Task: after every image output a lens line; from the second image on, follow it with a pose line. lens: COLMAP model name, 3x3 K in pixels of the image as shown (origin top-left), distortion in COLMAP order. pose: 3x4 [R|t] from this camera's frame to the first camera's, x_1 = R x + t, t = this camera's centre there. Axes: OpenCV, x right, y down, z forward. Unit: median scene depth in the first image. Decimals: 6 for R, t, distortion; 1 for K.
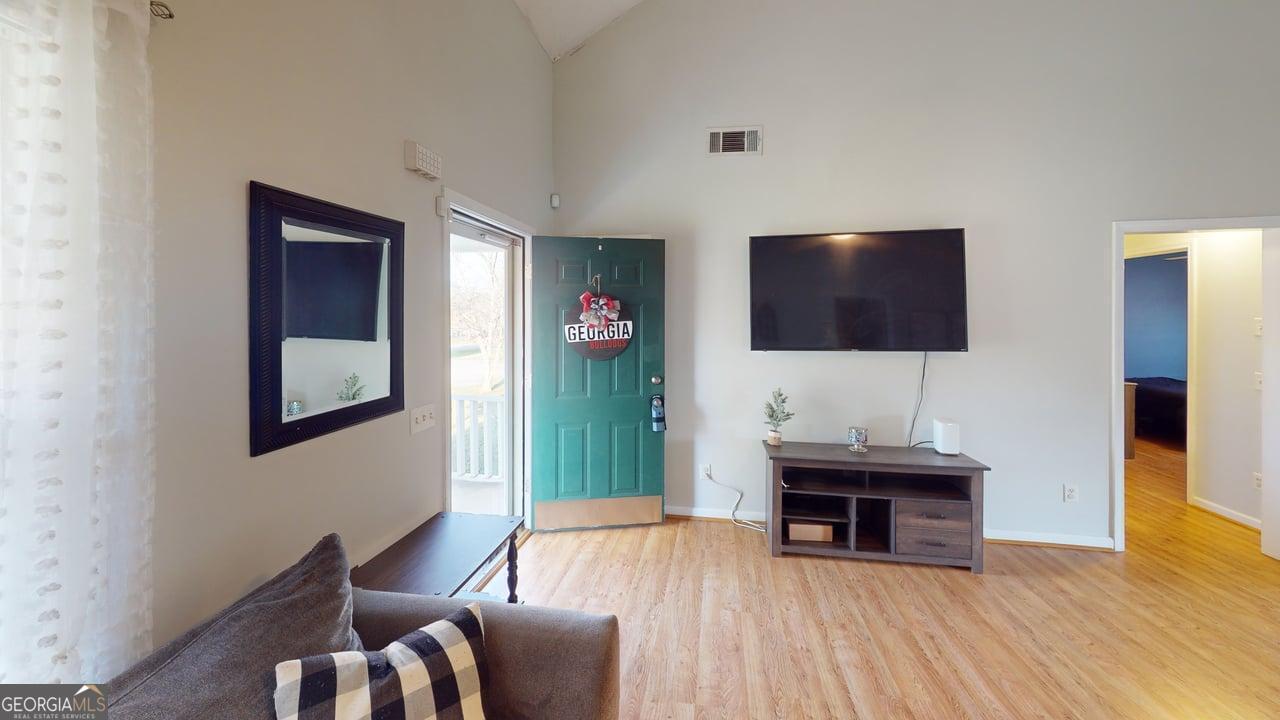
lens RADIAL K [[456.3, 0, 651.4], [0, 456.3, 364.1], [0, 0, 1]] dist [-0.001158, -0.000120]
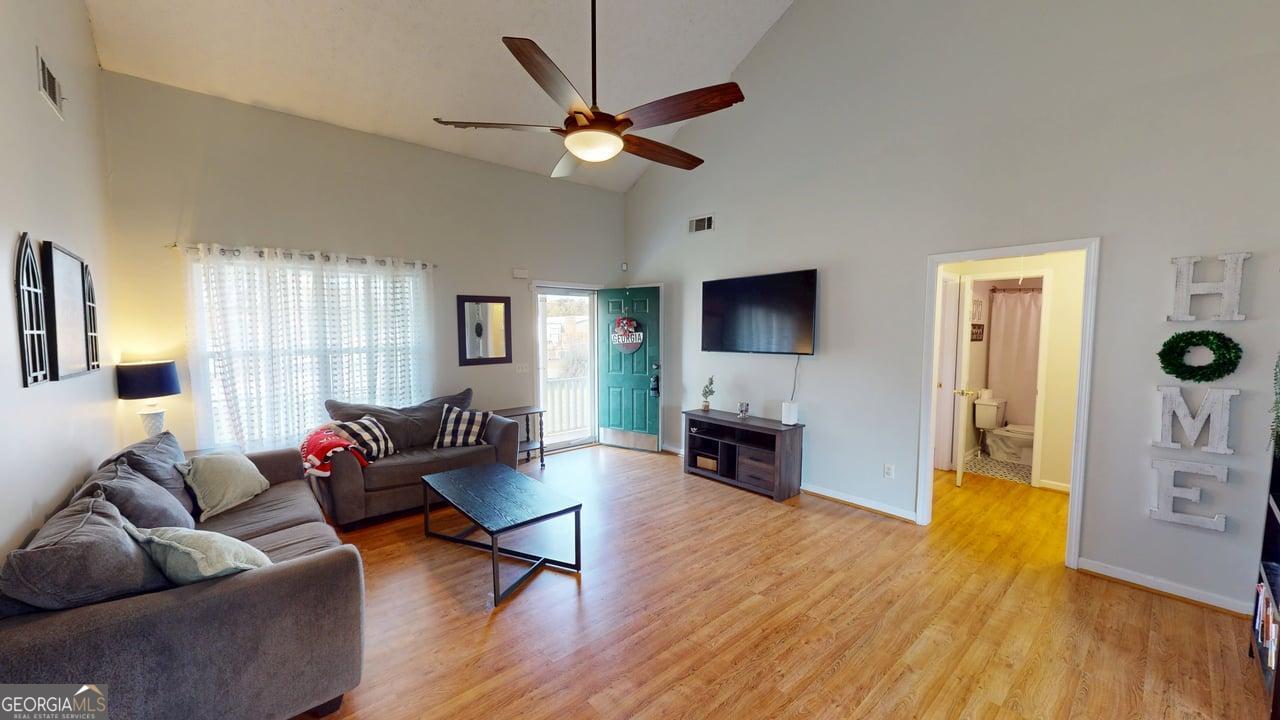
lens RADIAL K [[473.4, 0, 641.2], [0, 473.4, 361.1], [0, 0, 1]] dist [0.000342, 0.000025]
pose [[0.763529, 0.044100, -0.644266, 1.216836], [-0.070674, 0.997379, -0.015486, 0.049422], [0.641895, 0.057357, 0.764645, -0.445167]]
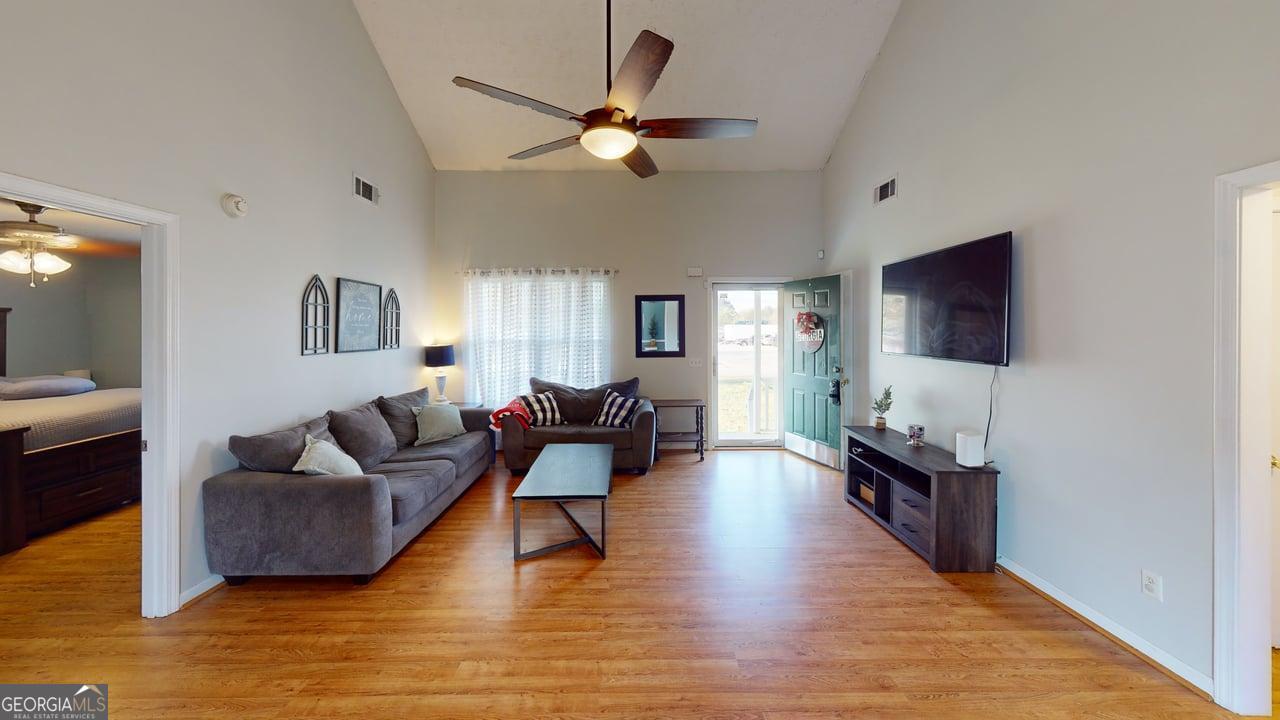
lens RADIAL K [[451.1, 0, 640.0], [0, 451.1, 360.0], [0, 0, 1]] dist [-0.011965, 0.000032]
pose [[0.155645, 0.076381, -0.984856, 1.445149], [-0.108608, 0.992285, 0.059793, -0.015081], [0.981824, 0.097656, 0.162740, 0.153729]]
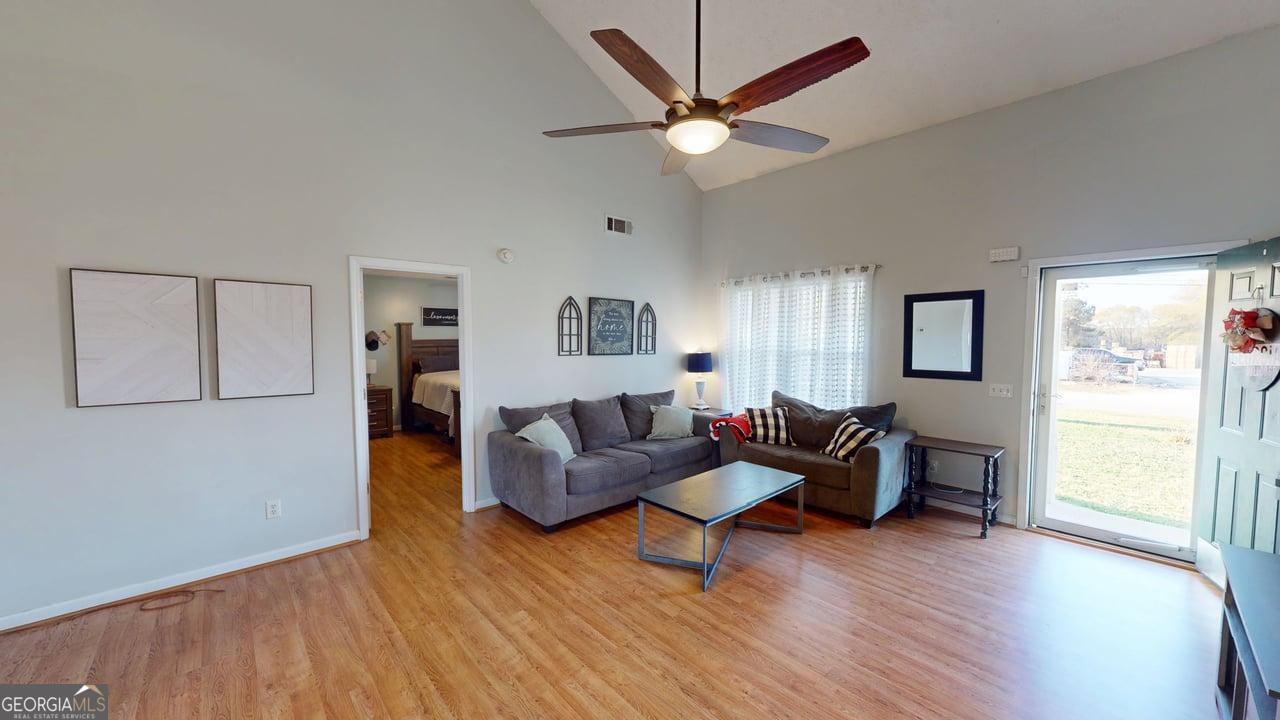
lens RADIAL K [[473.4, 0, 641.2], [0, 473.4, 361.1], [0, 0, 1]] dist [0.000342, 0.000025]
pose [[-0.633548, 0.042043, -0.772560, 1.277894], [-0.087036, 0.988312, 0.125159, -0.075180], [0.768792, 0.146535, -0.622484, 0.718810]]
